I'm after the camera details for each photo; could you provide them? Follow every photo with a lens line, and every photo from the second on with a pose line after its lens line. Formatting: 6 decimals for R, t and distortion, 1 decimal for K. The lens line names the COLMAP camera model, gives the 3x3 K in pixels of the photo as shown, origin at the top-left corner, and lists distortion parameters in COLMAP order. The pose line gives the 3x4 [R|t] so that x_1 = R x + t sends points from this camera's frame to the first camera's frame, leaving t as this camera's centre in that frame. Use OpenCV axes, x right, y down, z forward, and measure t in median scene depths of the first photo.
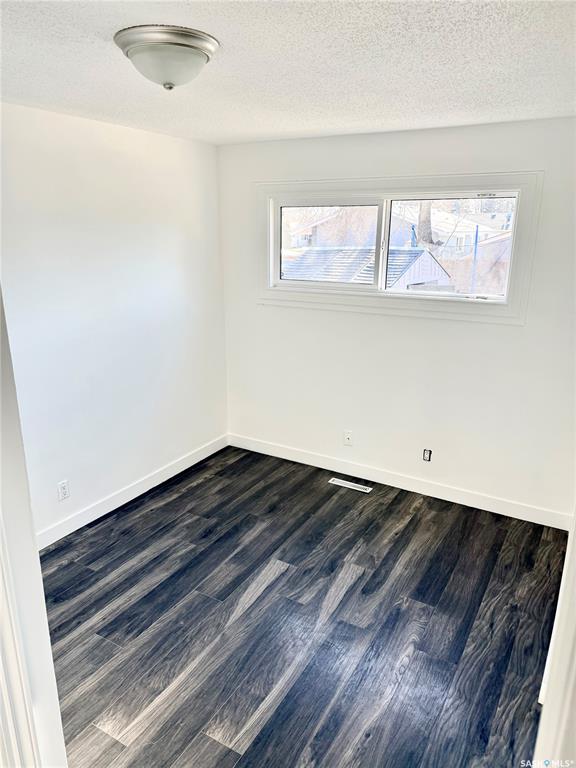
lens RADIAL K [[542.4, 0, 288.1], [0, 542.4, 380.5], [0, 0, 1]] dist [0.039245, -0.050134]
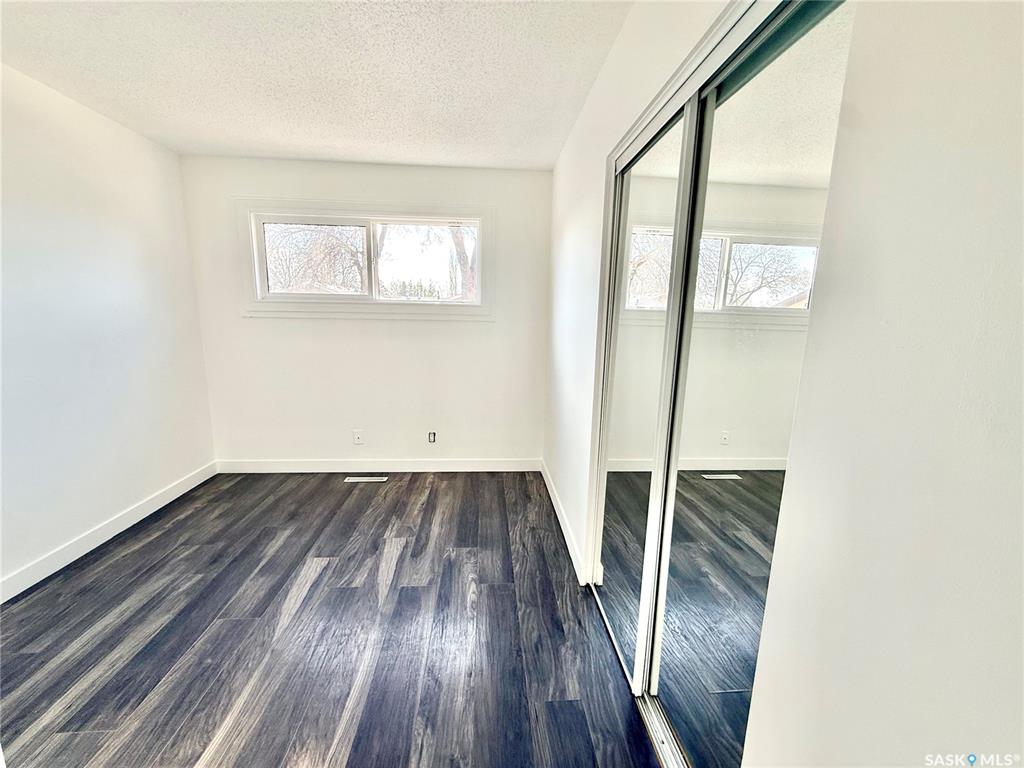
lens RADIAL K [[406.7, 0, 507.7], [0, 406.7, 384.4], [0, 0, 1]] dist [0.000713, -0.000701]
pose [[0.826351, -0.080089, 0.557432, -0.113949], [0.138613, 0.988310, -0.063487, 0.122653], [-0.545831, 0.129729, 0.827792, 0.186610]]
